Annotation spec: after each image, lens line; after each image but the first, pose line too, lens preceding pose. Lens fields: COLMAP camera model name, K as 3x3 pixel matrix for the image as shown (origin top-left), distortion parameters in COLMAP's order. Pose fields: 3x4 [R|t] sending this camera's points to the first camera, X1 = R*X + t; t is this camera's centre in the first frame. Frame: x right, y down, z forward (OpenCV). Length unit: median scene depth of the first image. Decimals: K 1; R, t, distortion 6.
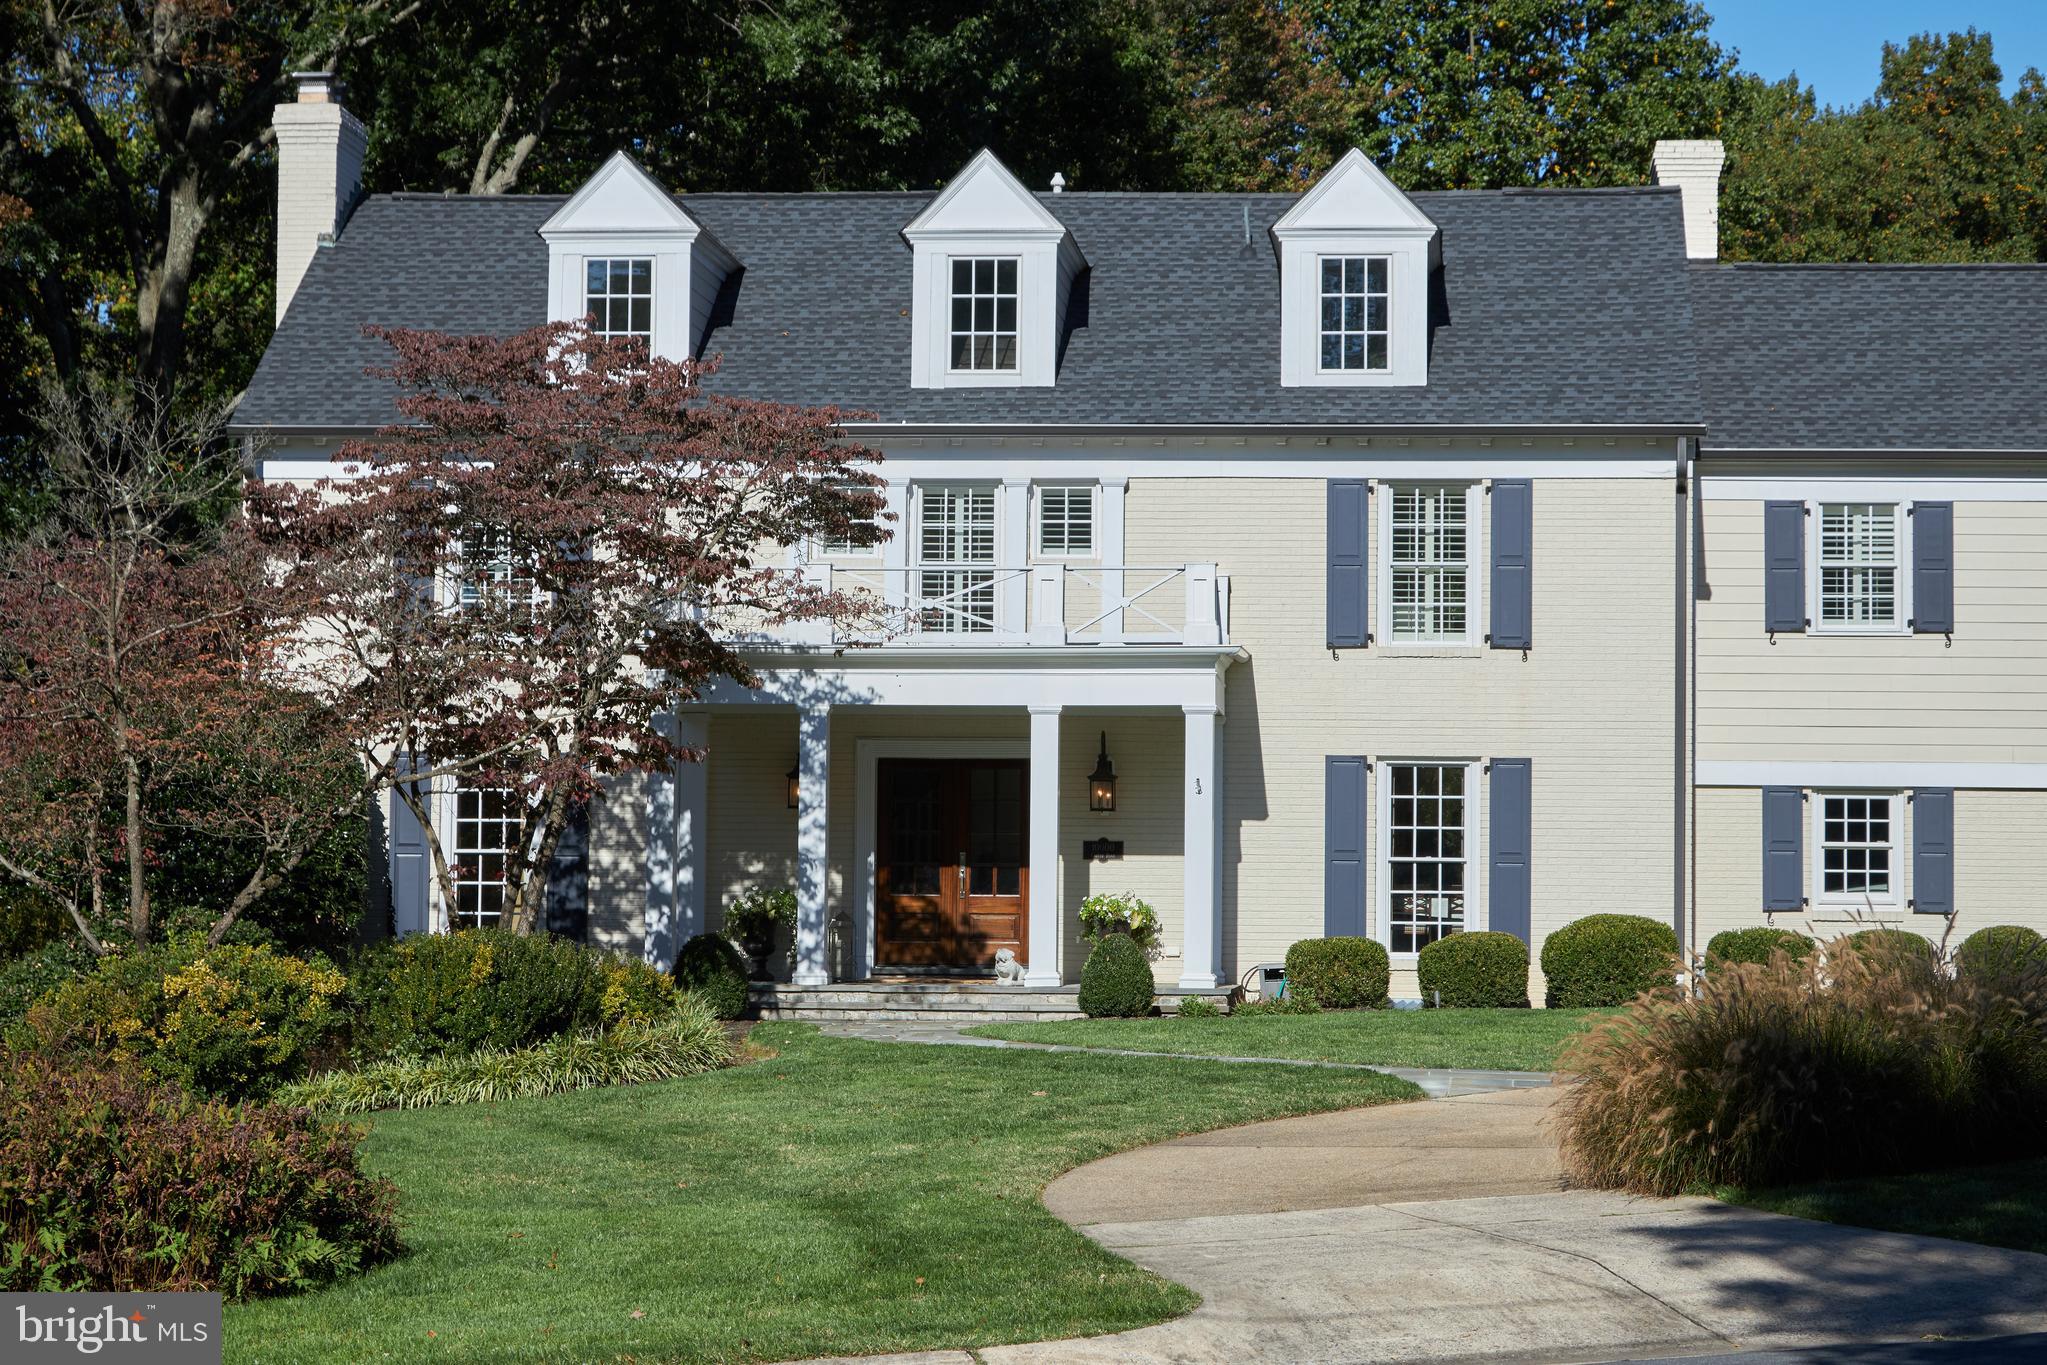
lens RADIAL K [[4755.5, 0, 1025.5], [0, 4755.5, 668.5], [0, 0, 1]] dist [0.083858, 0.000000]
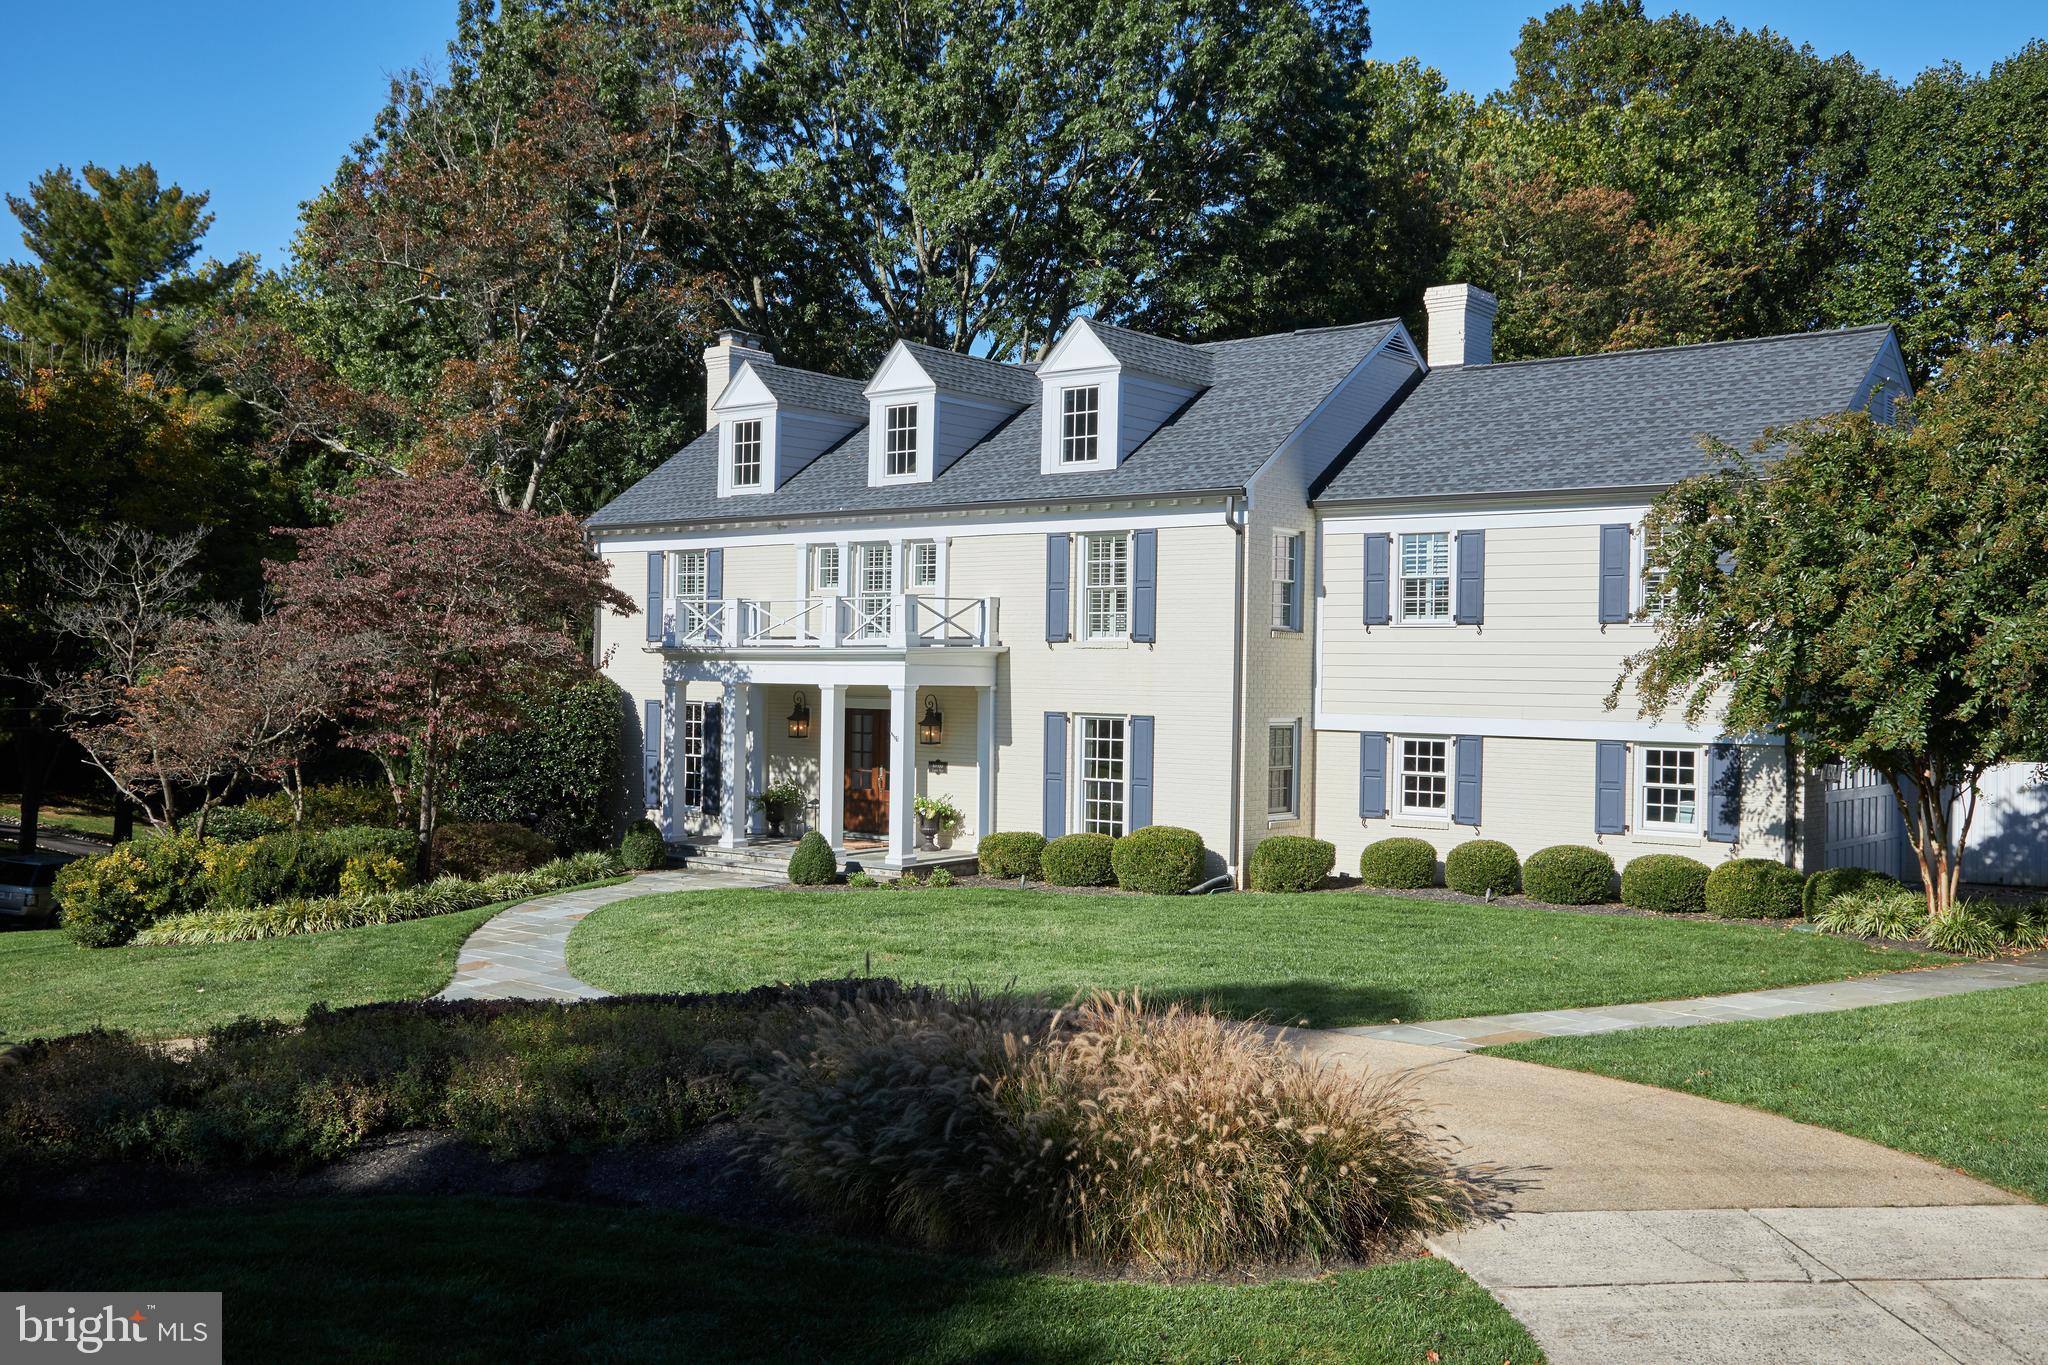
lens RADIAL K [[1907.7, 0, 1010.7], [0, 1907.7, 658.1], [0, 0, 1]] dist [-0.006011, 0.000000]
pose [[0.830668, -0.001185, -0.556767, 0.399480], [0.026927, 0.998913, 0.038049, -0.023122], [0.556116, -0.046598, 0.829797, 0.473635]]
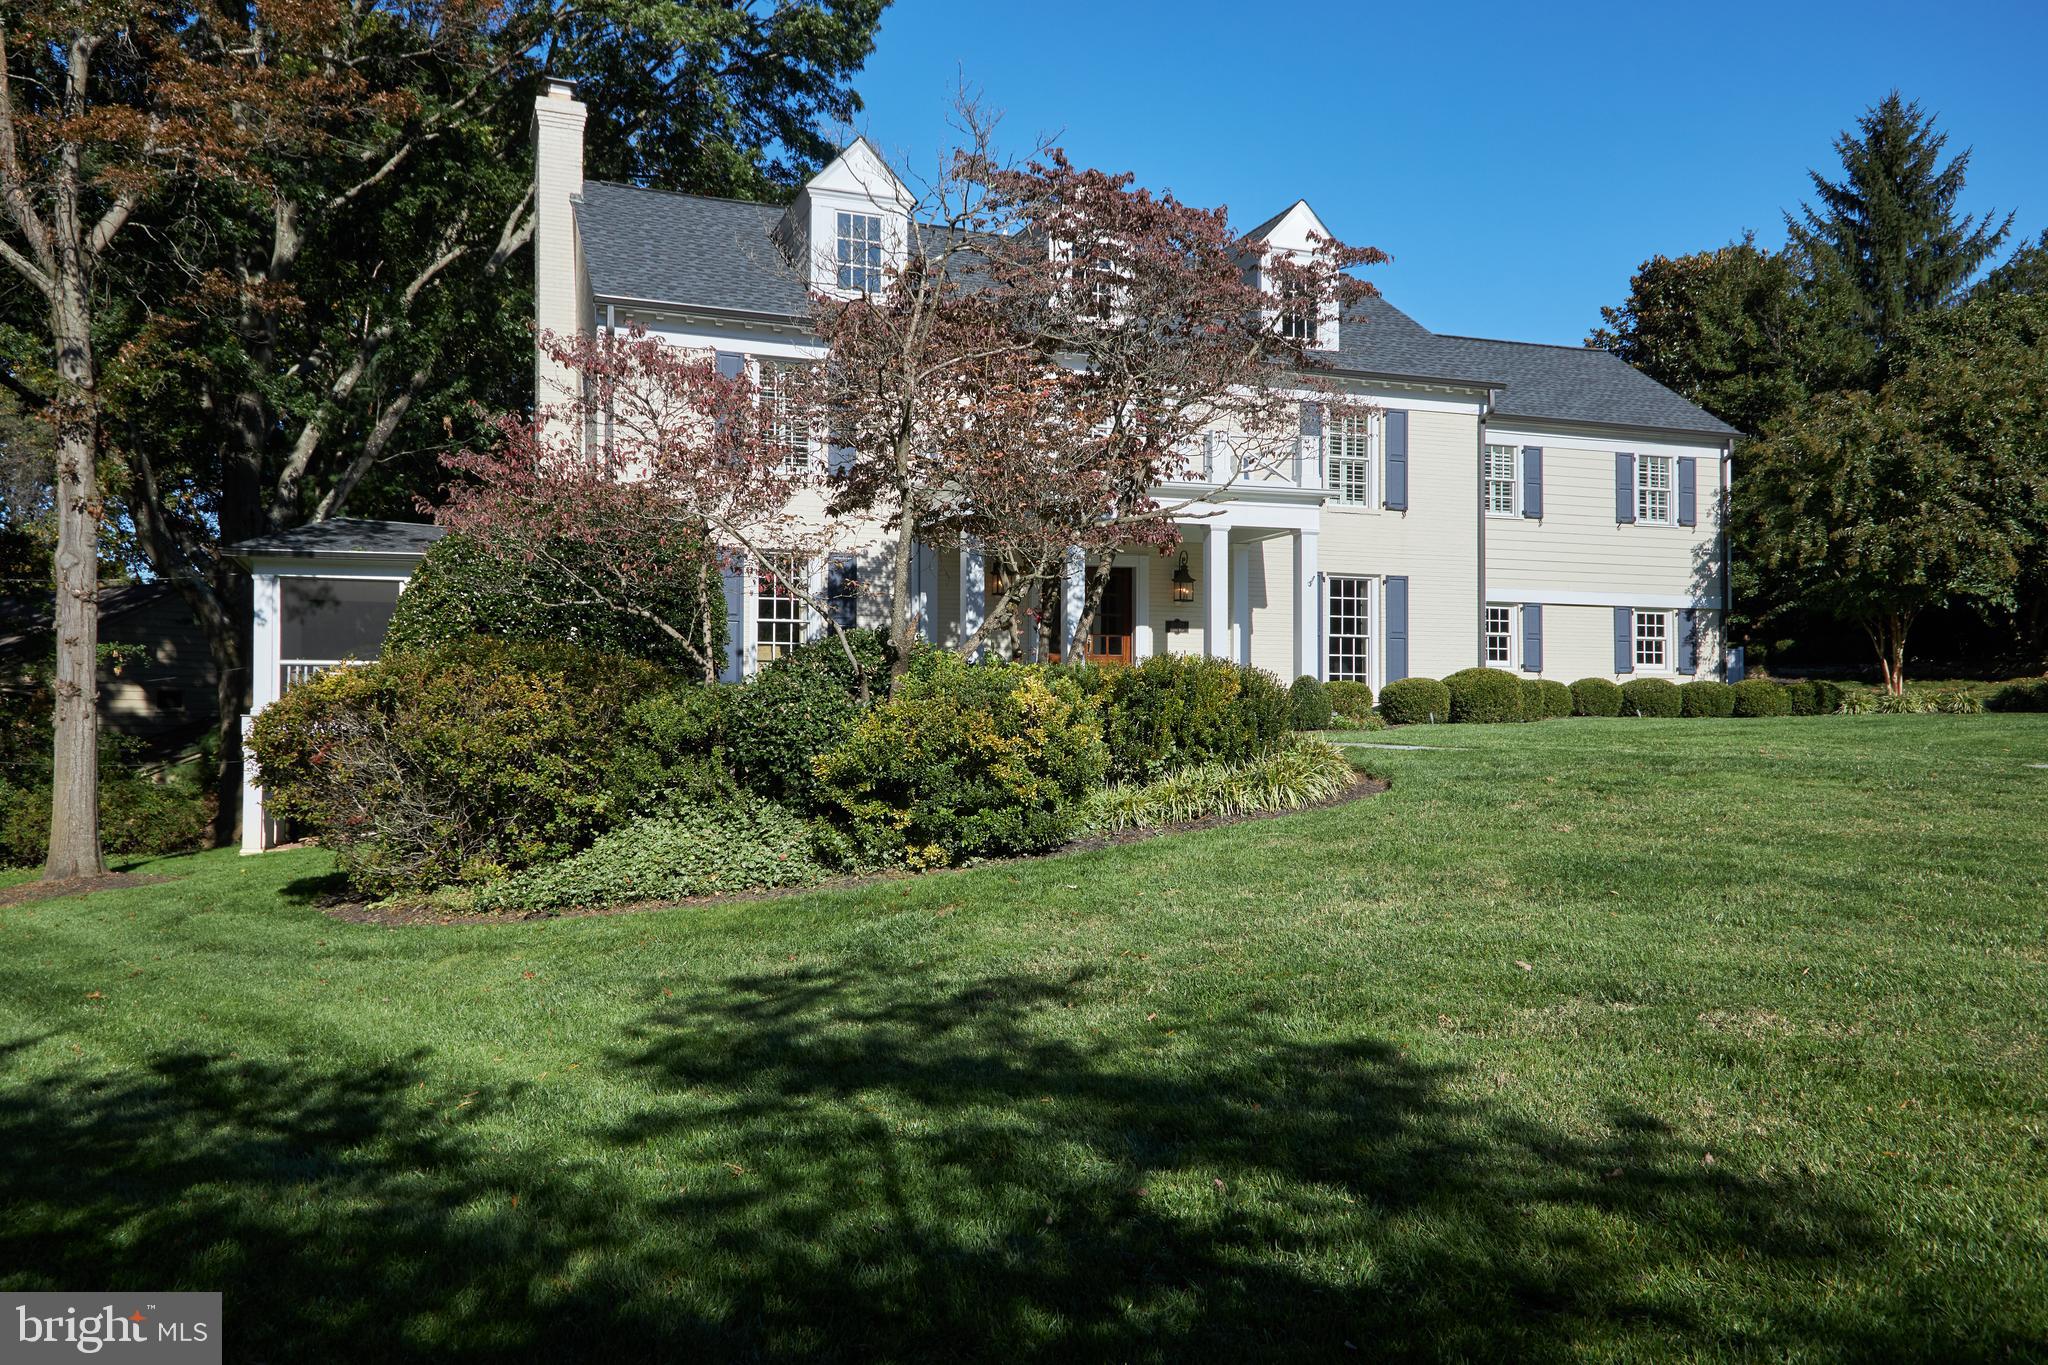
lens RADIAL K [[1671.2, 0, 1028.4], [0, 1671.2, 639.3], [0, 0, 1]] dist [0.111501, -0.030033]
pose [[0.889849, 0.019755, 0.455828, -0.280205], [-0.024652, 0.999685, 0.004800, 0.041215], [-0.455589, -0.015508, 0.890055, 0.527804]]
